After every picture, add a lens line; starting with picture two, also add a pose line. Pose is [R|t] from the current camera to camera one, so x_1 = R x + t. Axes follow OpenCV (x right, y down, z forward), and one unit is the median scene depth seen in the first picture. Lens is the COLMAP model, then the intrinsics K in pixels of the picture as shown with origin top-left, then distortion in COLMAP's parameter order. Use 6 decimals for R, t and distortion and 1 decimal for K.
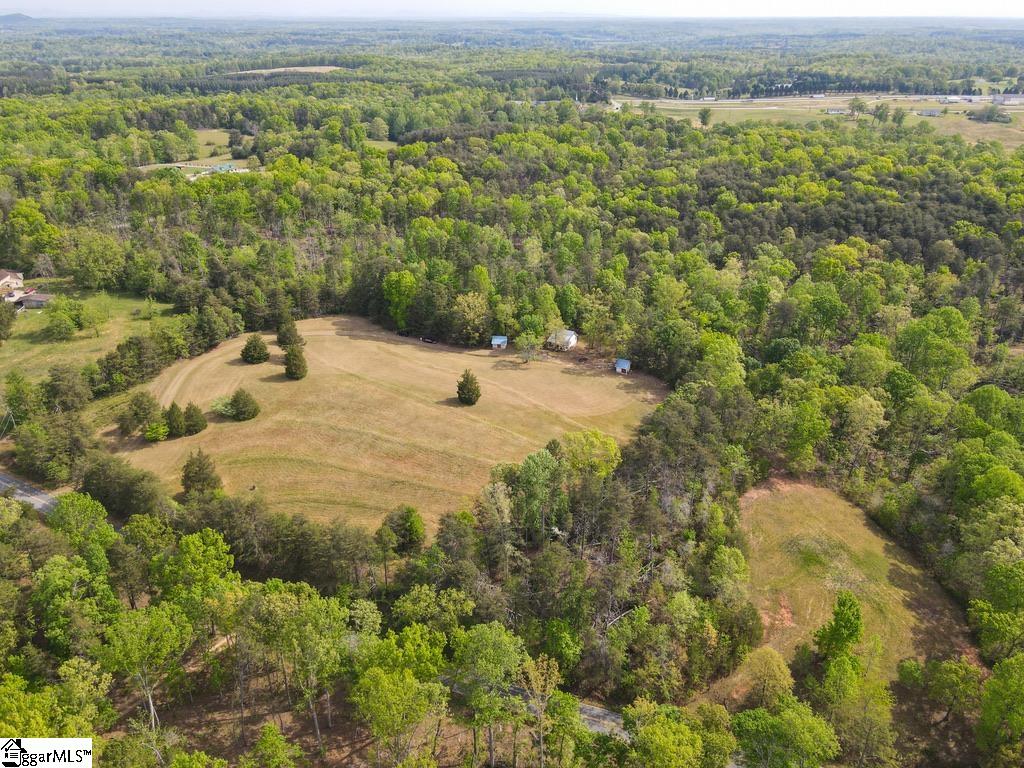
lens RADIAL K [[755.2, 0, 520.4], [0, 755.2, 386.0], [0, 0, 1]] dist [0.003708, 0.016393]
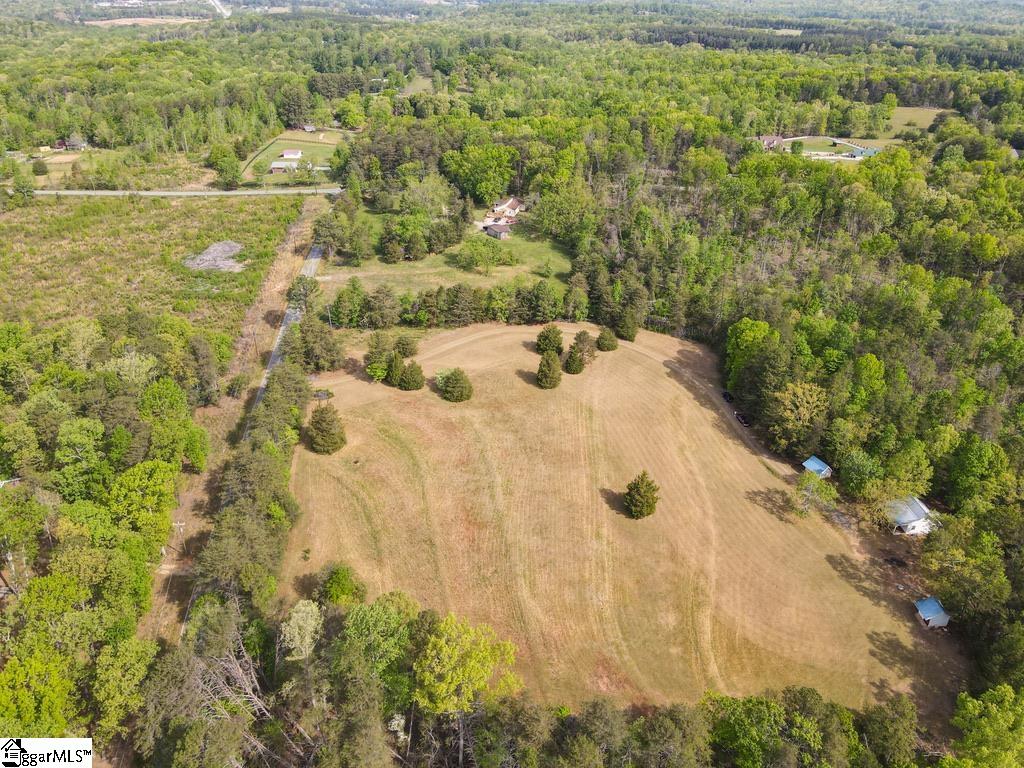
lens RADIAL K [[755.2, 0, 516.8], [0, 755.2, 374.5], [0, 0, 1]] dist [0.003708, 0.016393]
pose [[0.528753, 0.405259, -0.745778, 0.295828], [-0.384866, 0.897607, 0.214895, -0.172840], [0.756504, 0.173398, 0.630583, 0.354574]]
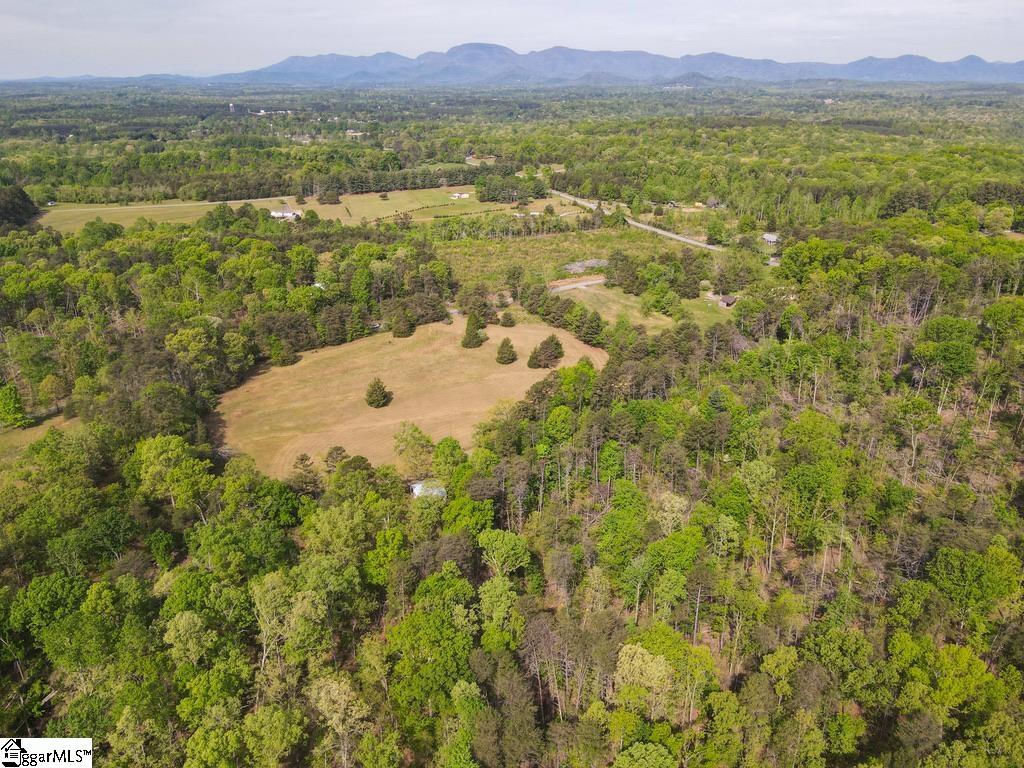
lens RADIAL K [[755.2, 0, 517.6], [0, 755.2, 384.8], [0, 0, 1]] dist [0.003708, 0.016393]
pose [[-0.593654, 0.304193, -0.745011, 0.532682], [-0.356942, 0.730206, 0.582574, -0.611562], [0.721226, 0.611773, -0.324910, 1.240567]]
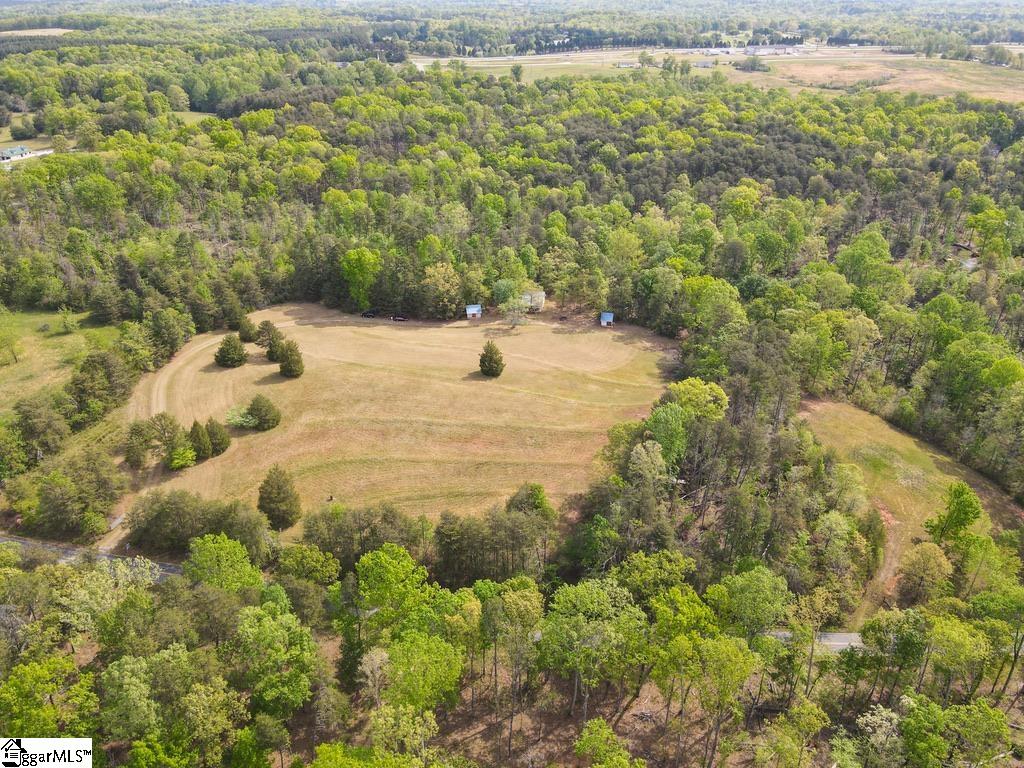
lens RADIAL K [[755.2, 0, 522.1], [0, 755.2, 382.2], [0, 0, 1]] dist [0.003708, 0.016393]
pose [[0.949436, -0.145732, 0.278088, -0.249227], [0.134212, 0.989127, 0.060130, -0.017678], [-0.283827, -0.019767, 0.958672, 0.048390]]
